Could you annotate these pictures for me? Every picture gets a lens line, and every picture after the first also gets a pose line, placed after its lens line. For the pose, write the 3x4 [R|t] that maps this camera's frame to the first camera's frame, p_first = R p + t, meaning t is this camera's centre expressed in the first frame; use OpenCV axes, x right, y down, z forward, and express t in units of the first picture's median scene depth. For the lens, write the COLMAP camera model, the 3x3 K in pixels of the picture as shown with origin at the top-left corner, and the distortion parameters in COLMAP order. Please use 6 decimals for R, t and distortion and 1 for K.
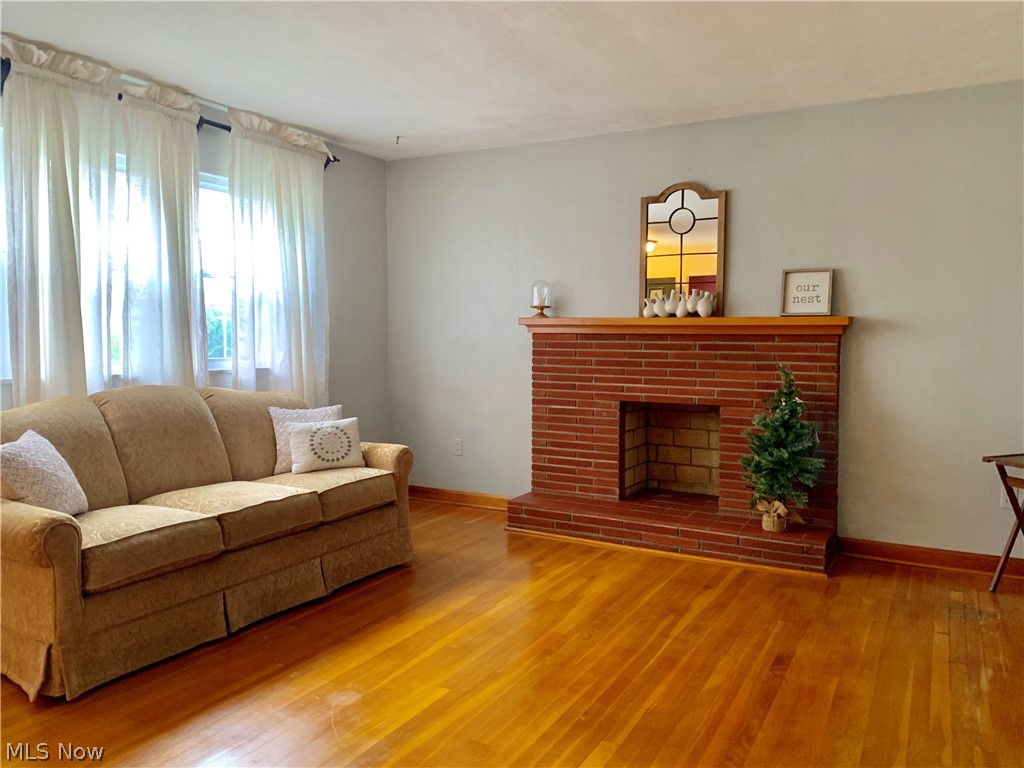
lens RADIAL K [[770.0, 0, 512.0], [0, 770.0, 384.0], [0, 0, 1]] dist [0.038849, -0.054722]
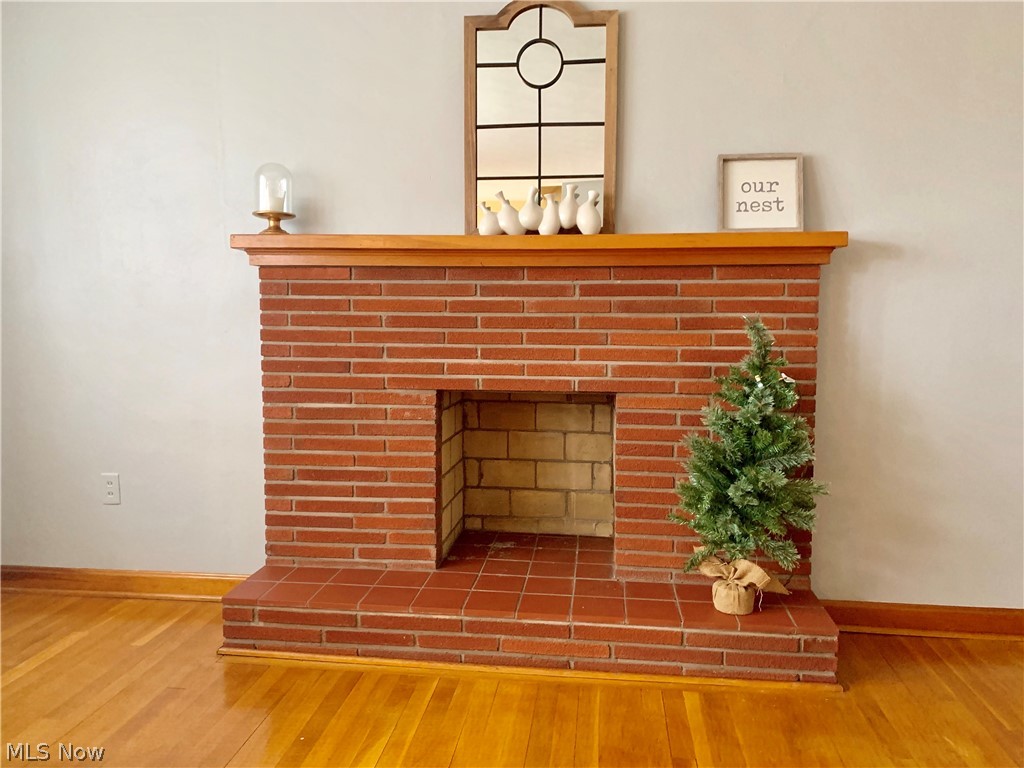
lens RADIAL K [[777.4, 0, 512.0], [0, 777.4, 384.0], [0, 0, 1]] dist [0.100728, -0.203701]
pose [[0.924897, -0.033969, 0.378697, -0.023351], [0.025155, 0.999286, 0.028199, 0.003743], [-0.379384, -0.016555, 0.925091, 0.526123]]
